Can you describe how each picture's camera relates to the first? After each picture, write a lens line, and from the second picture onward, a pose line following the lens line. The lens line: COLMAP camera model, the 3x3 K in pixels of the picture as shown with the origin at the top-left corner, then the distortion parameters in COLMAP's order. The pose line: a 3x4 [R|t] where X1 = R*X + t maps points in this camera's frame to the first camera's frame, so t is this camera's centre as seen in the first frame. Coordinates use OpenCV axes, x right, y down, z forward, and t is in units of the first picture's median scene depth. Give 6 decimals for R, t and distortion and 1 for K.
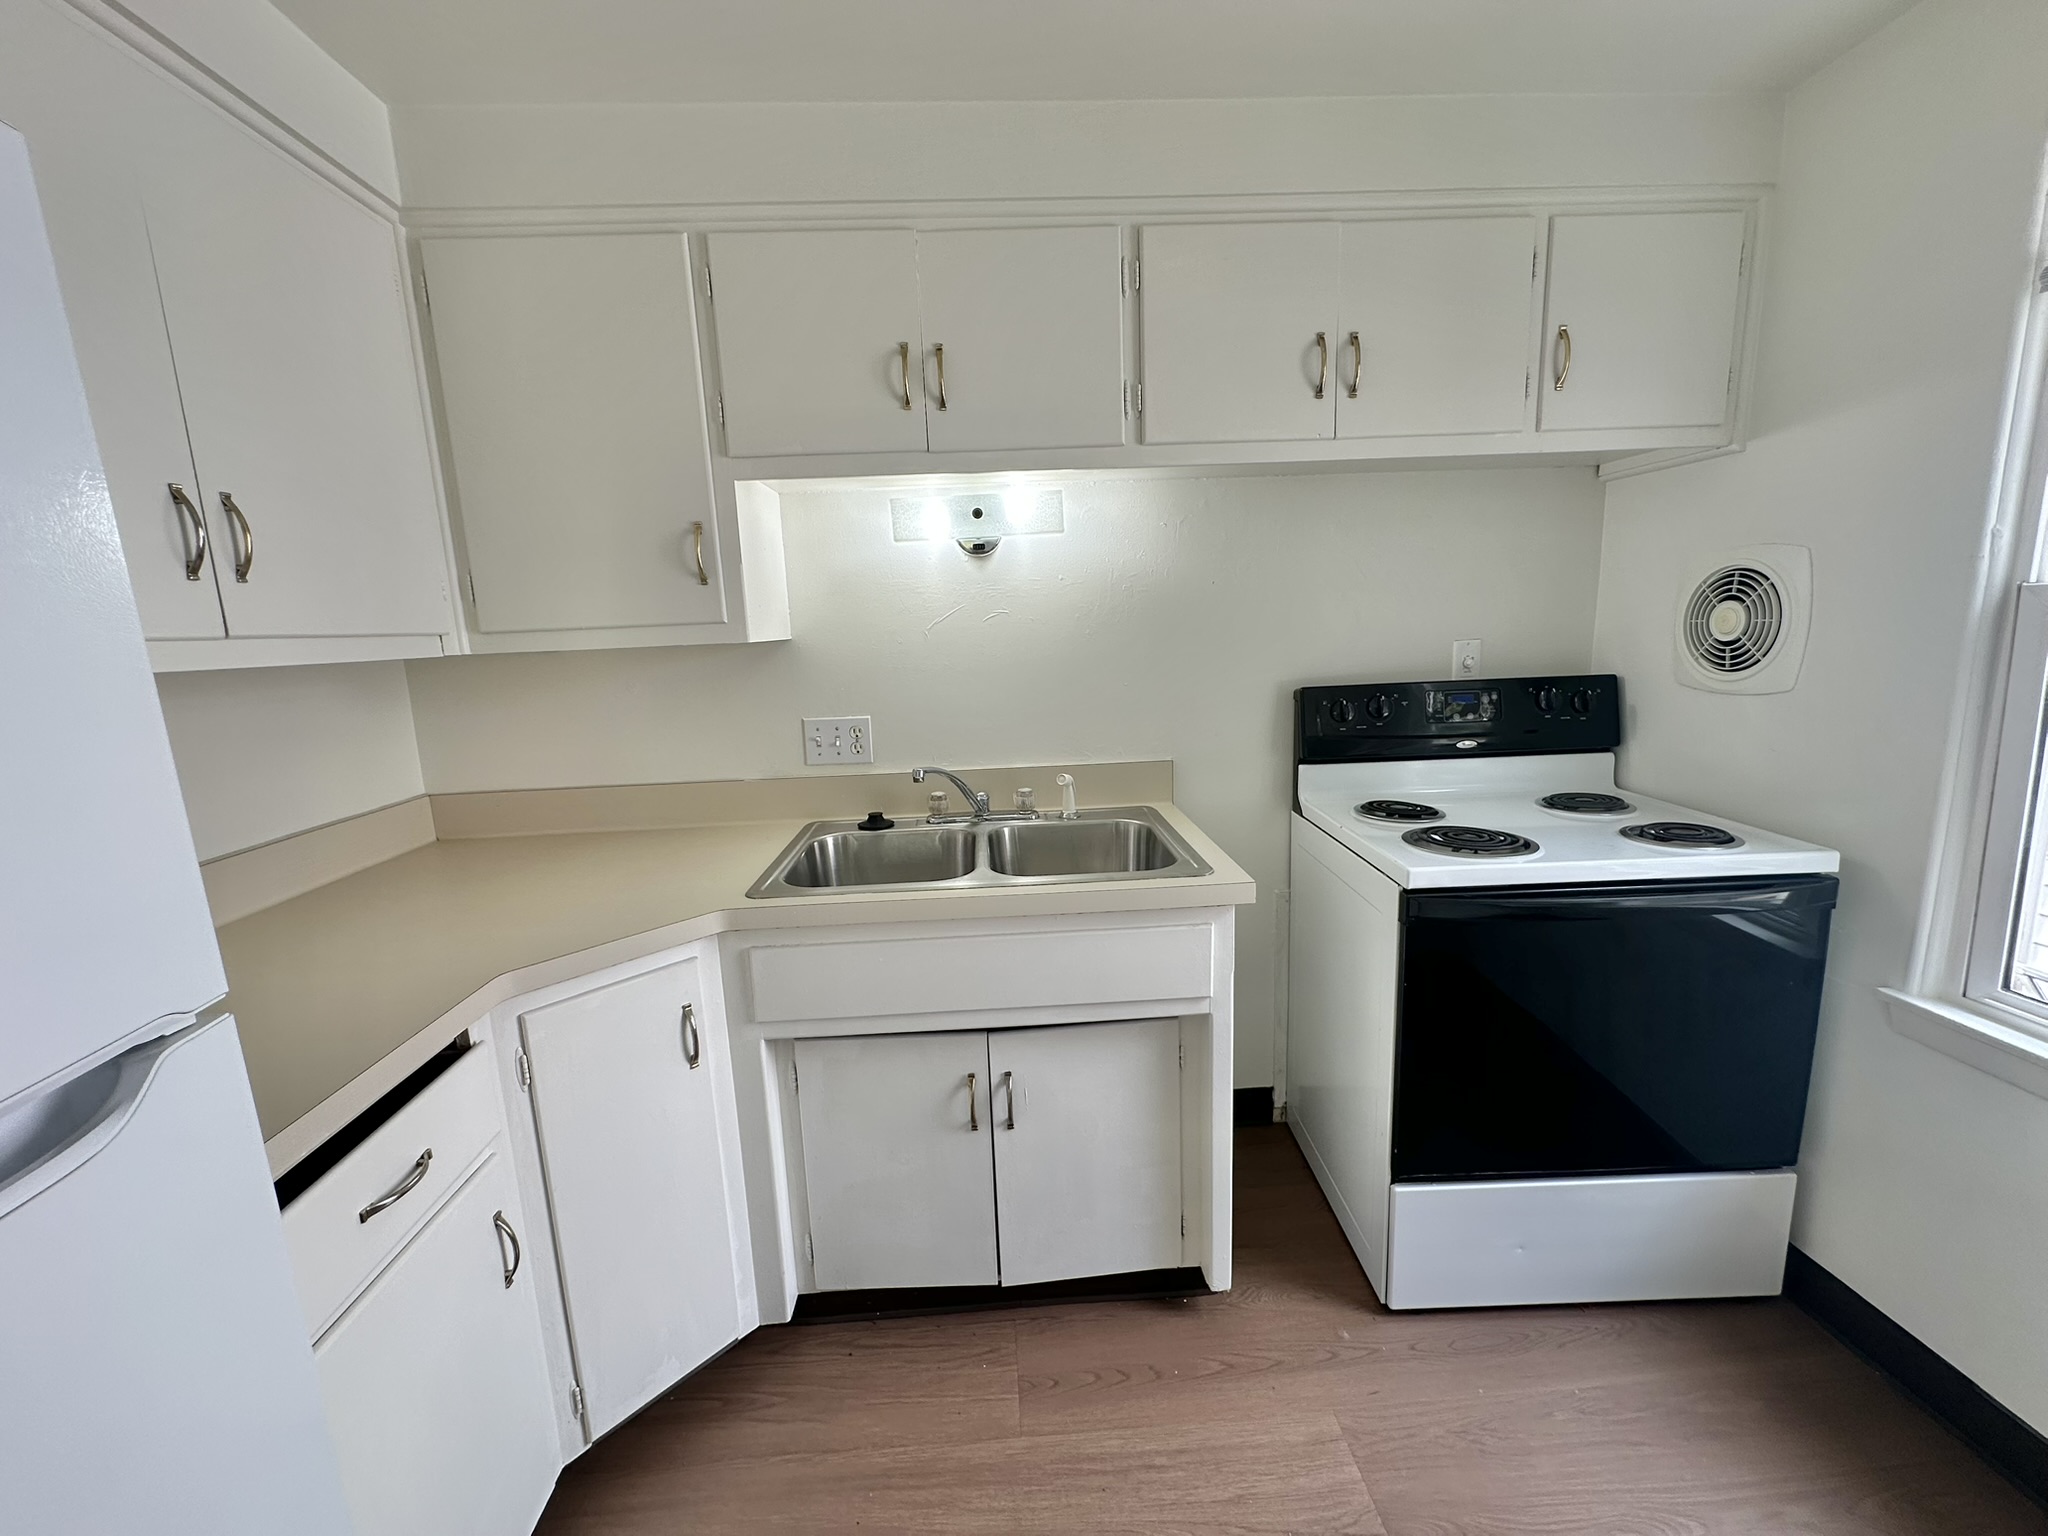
lens RADIAL K [[817.9, 0, 1024.0], [0, 817.9, 768.0], [0, 0, 1]] dist [-0.000326, 0.000297]
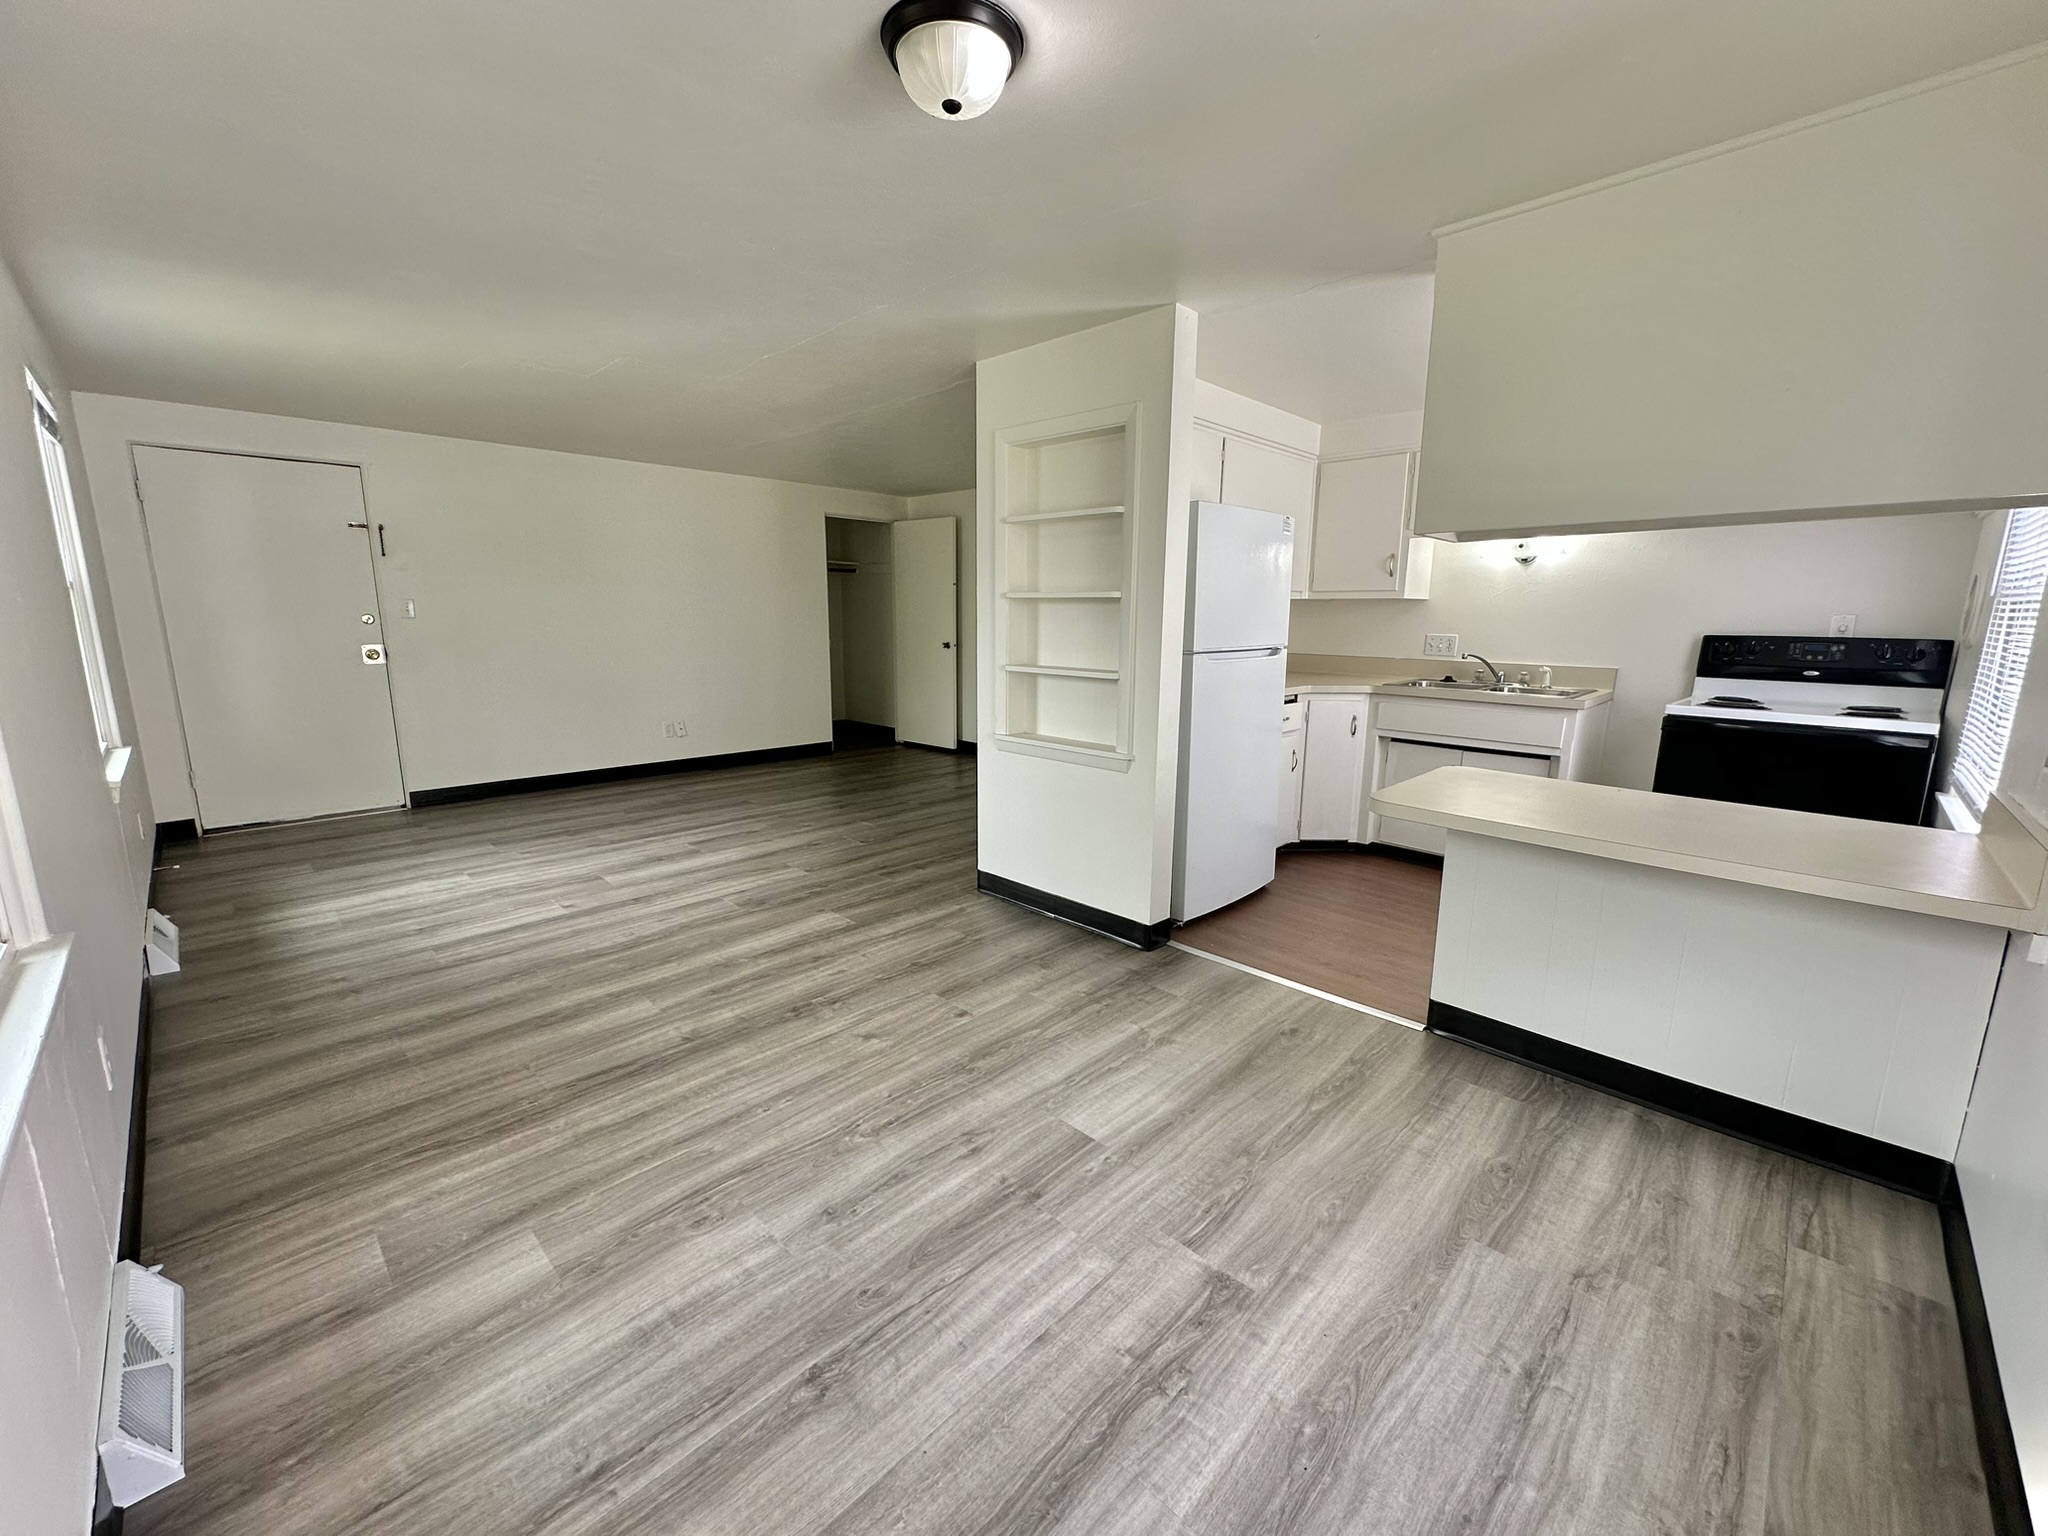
lens RADIAL K [[817.9, 0, 1024.0], [0, 817.9, 768.0], [0, 0, 1]] dist [-0.000326, 0.000297]
pose [[0.679175, 0.182776, -0.710855, 0.852652], [-0.163392, 0.981846, 0.096343, 0.348782], [0.715559, 0.050715, 0.696709, -1.788221]]
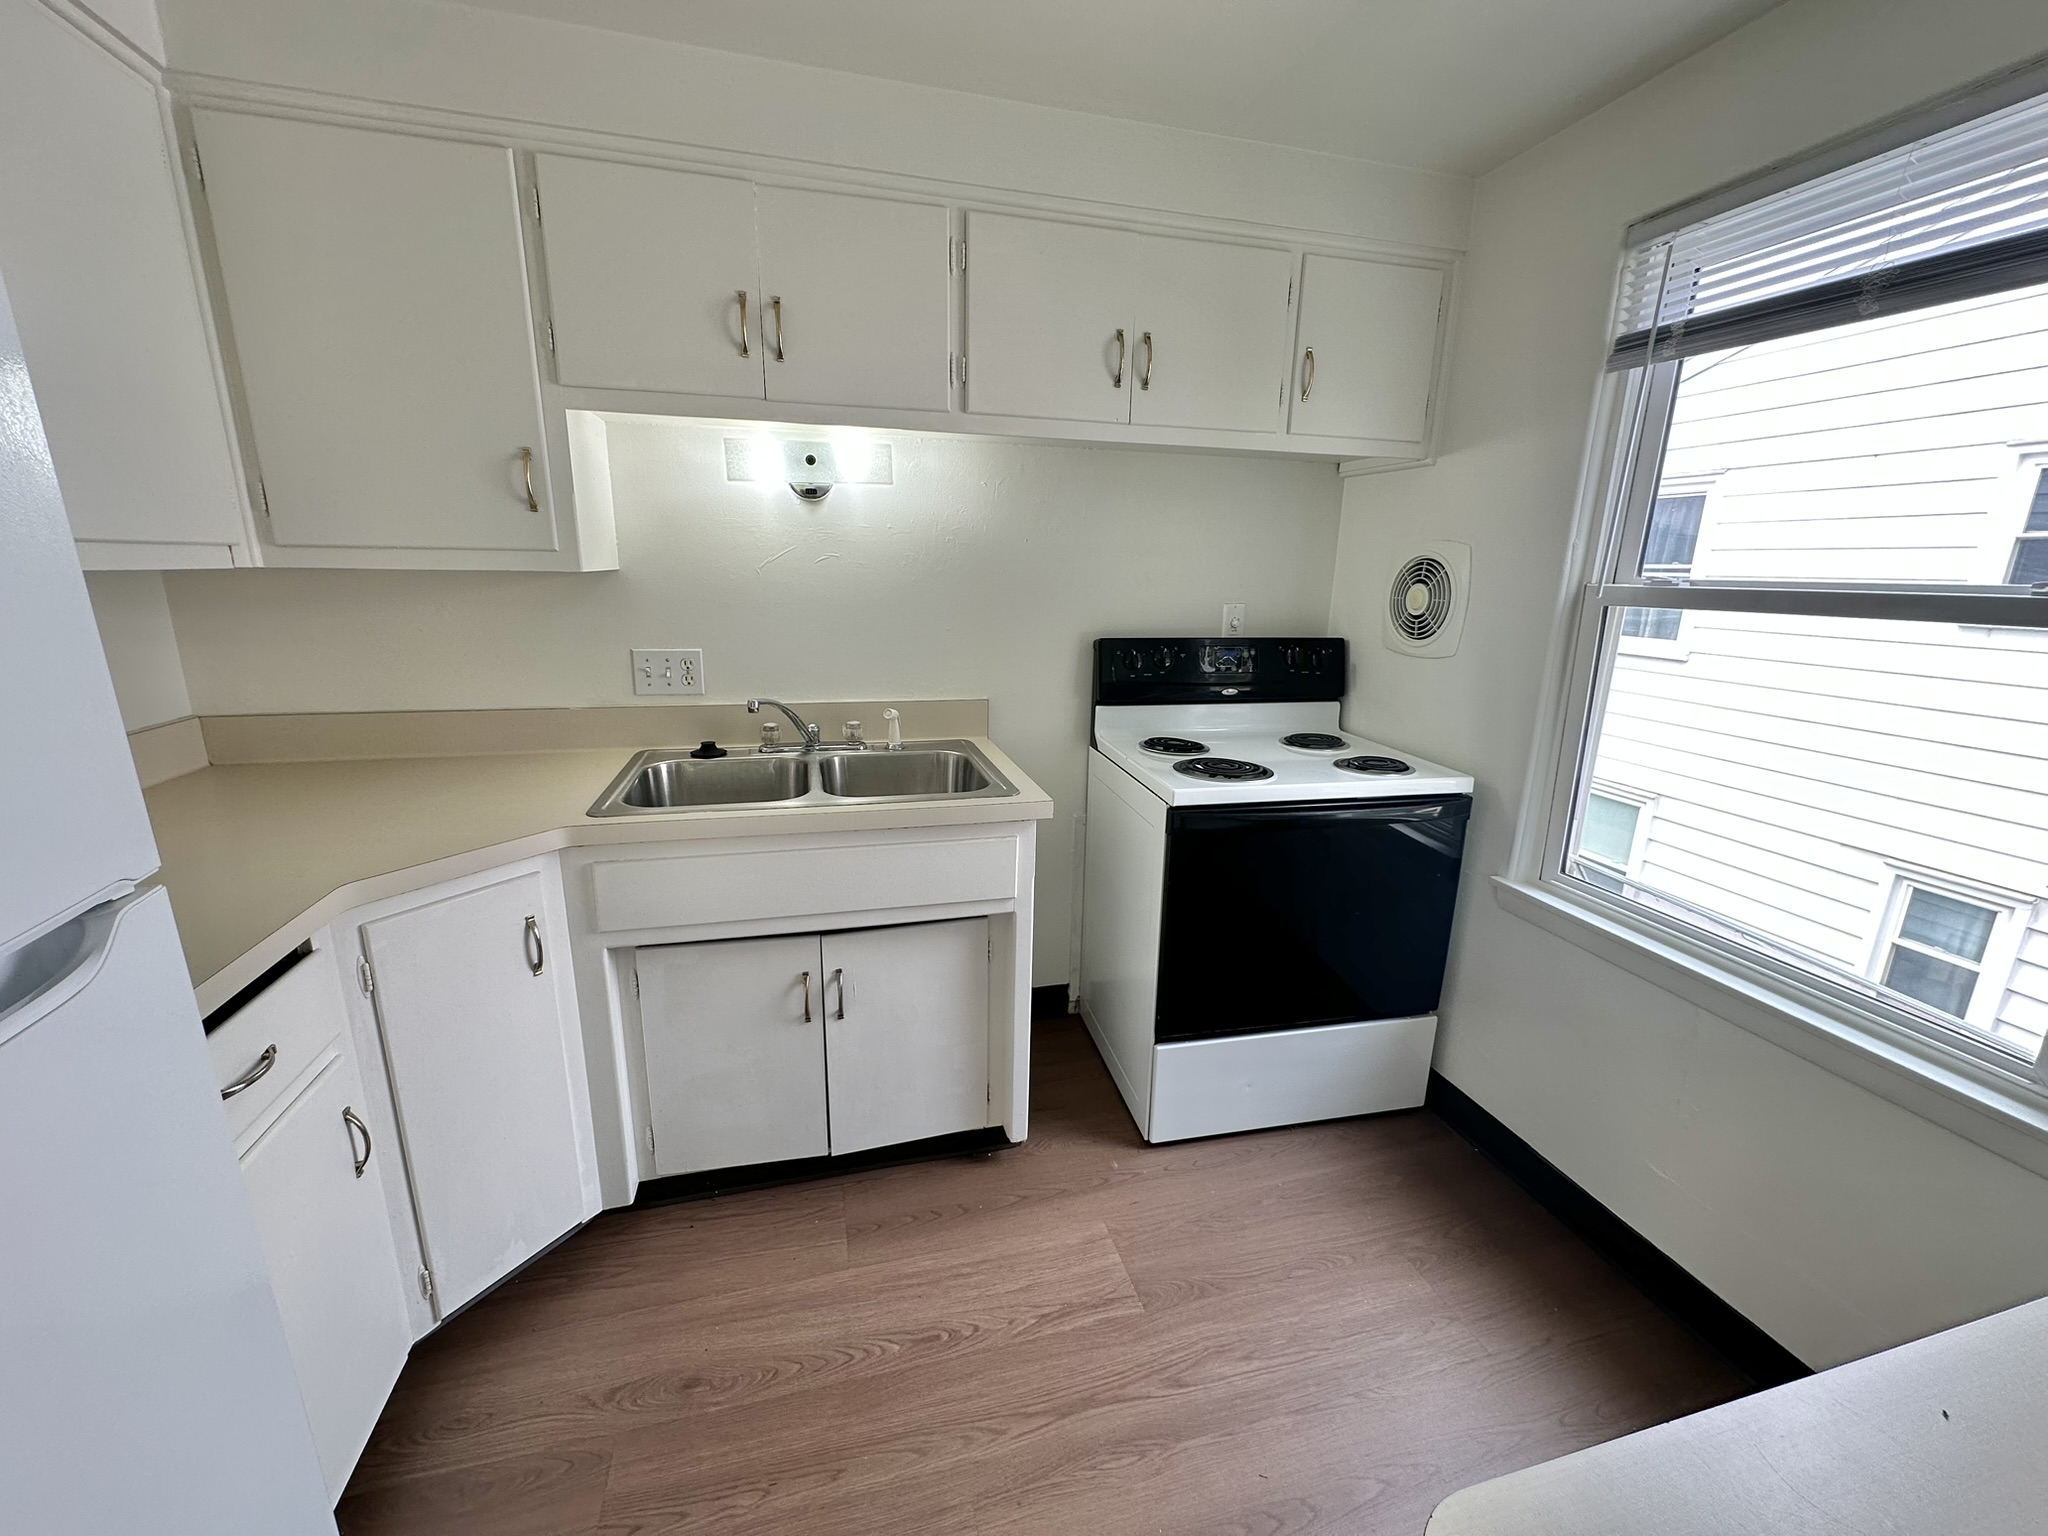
lens RADIAL K [[817.9, 0, 1024.0], [0, 817.9, 768.0], [0, 0, 1]] dist [-0.000326, 0.000297]
pose [[0.976127, 0.006601, 0.217101, -0.017000], [-0.021196, 0.997662, 0.064966, 0.014112], [-0.216164, -0.068016, 0.973985, -0.139641]]
